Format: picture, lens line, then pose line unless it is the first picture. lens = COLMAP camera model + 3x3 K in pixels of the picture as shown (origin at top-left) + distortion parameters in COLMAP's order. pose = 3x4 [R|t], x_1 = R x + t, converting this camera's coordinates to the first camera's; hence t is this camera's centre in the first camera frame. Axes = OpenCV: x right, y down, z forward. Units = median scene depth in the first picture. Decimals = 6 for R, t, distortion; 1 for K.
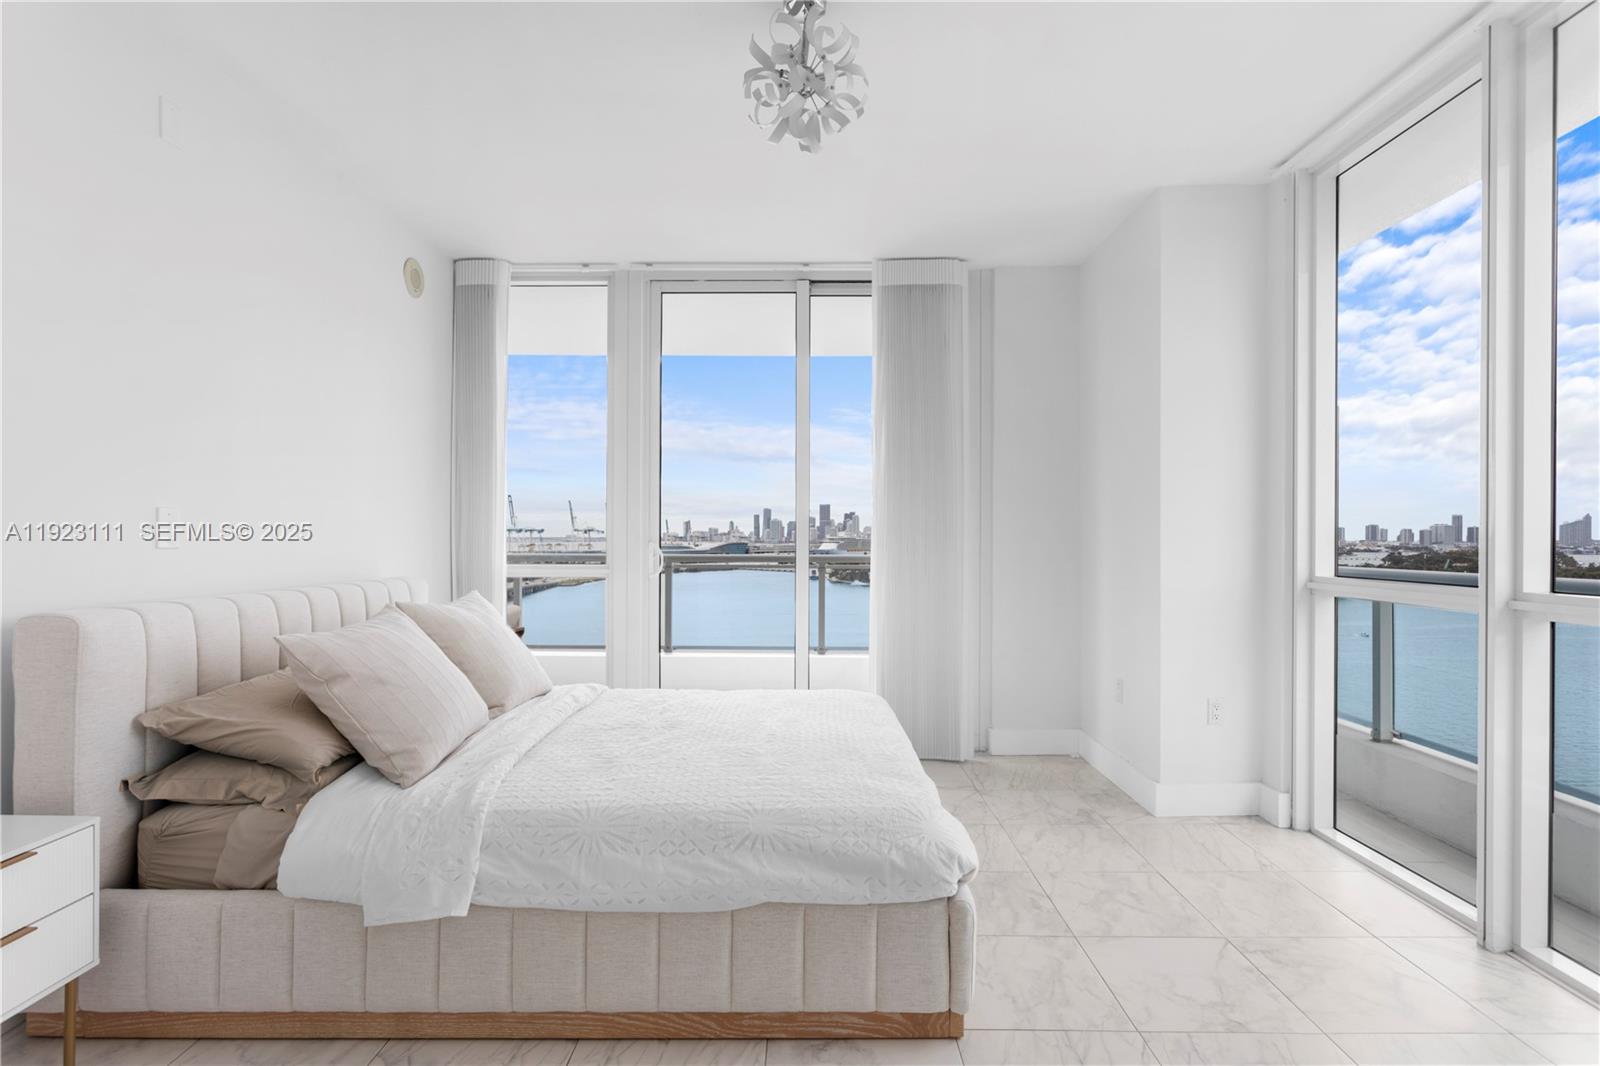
lens RADIAL K [[777.7, 0, 800.0], [0, 777.7, 533.0], [0, 0, 1]] dist [-0.004871, 0.001138]
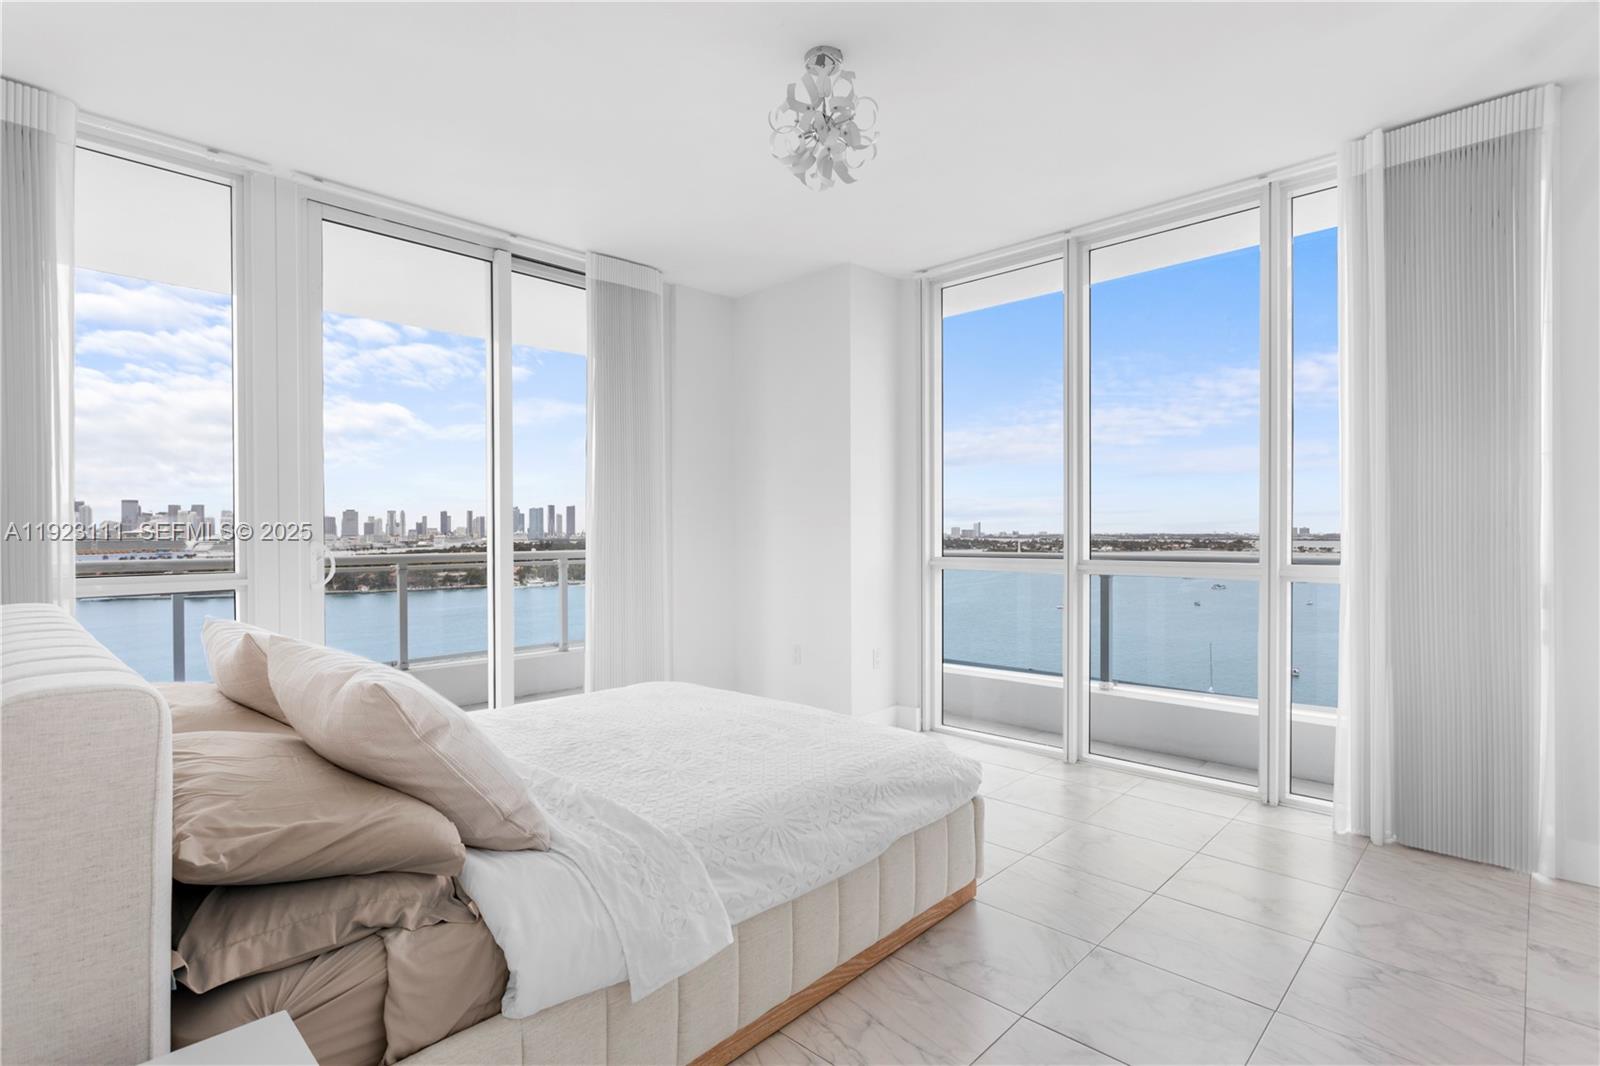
lens RADIAL K [[777.7, 0, 800.0], [0, 777.7, 533.0], [0, 0, 1]] dist [-0.004871, 0.001138]
pose [[0.685562, -0.007378, 0.727977, -0.829752], [0.003408, 0.999970, 0.006925, 0.000178], [-0.728007, -0.002267, 0.685566, 0.243268]]
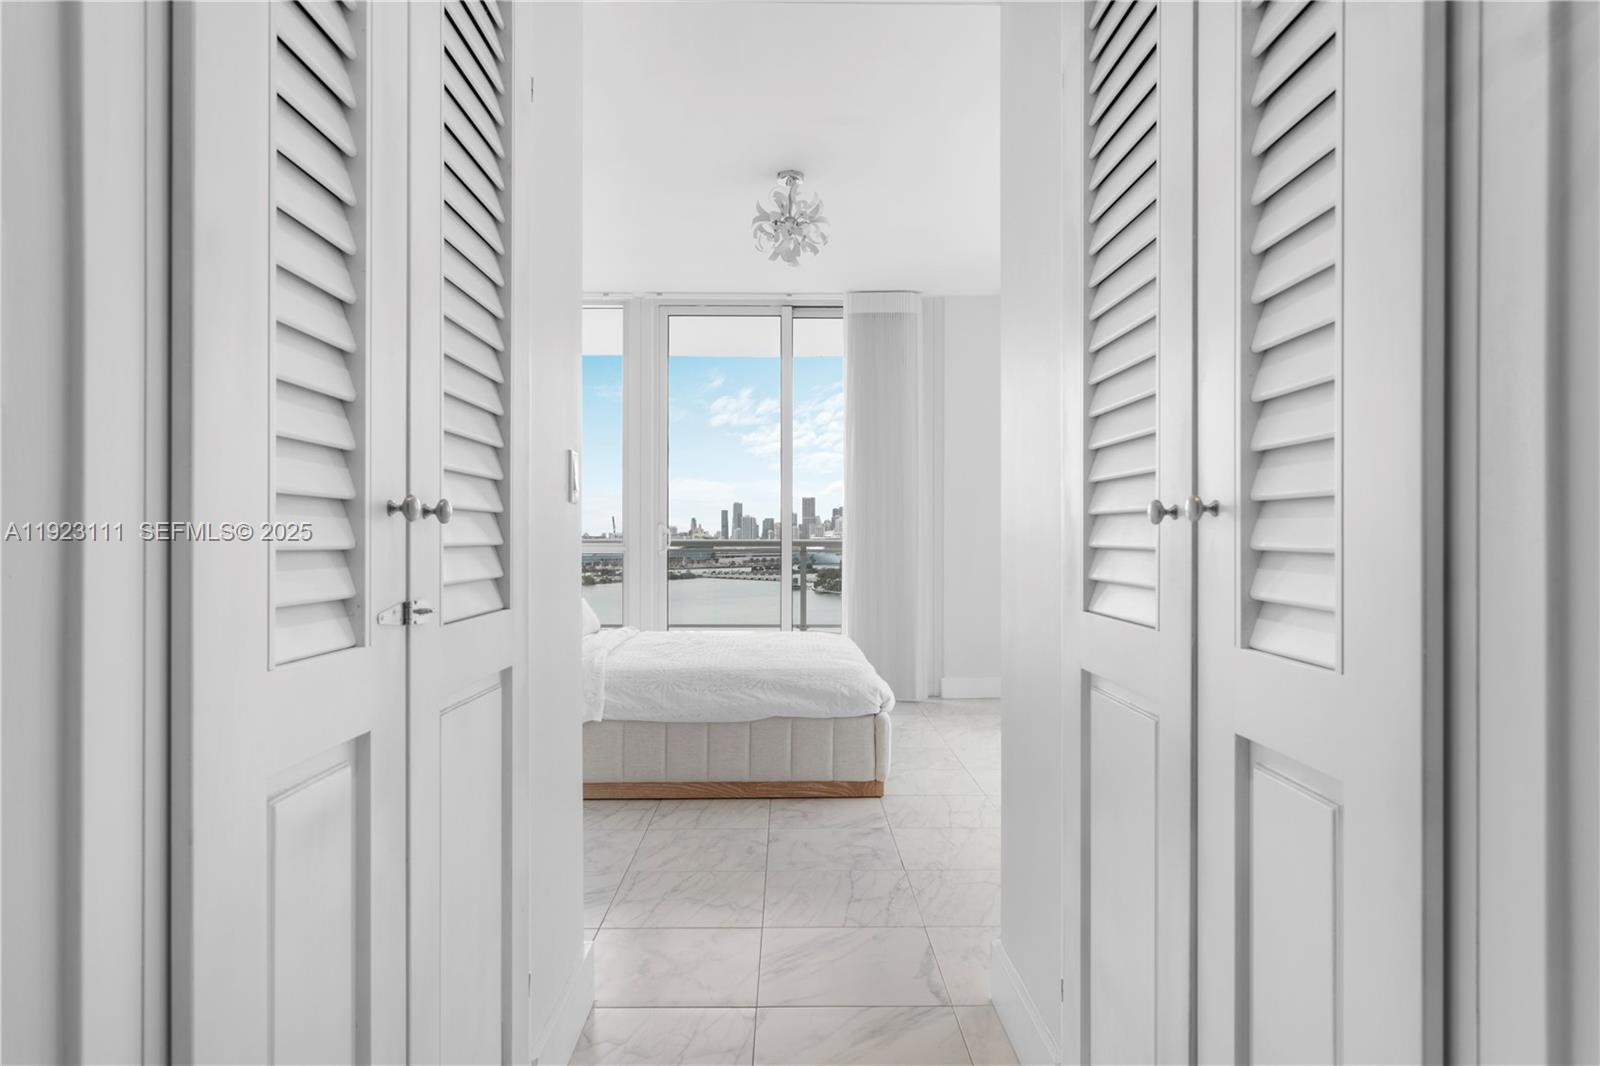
lens RADIAL K [[956.3, 0, 800.0], [0, 956.3, 533.0], [0, 0, 1]] dist [-0.001792, -0.000076]
pose [[0.999736, -0.002593, 0.022820, -0.019742], [0.002583, 0.999997, 0.000452, 0.050365], [-0.022821, -0.000393, 0.999739, -0.947299]]
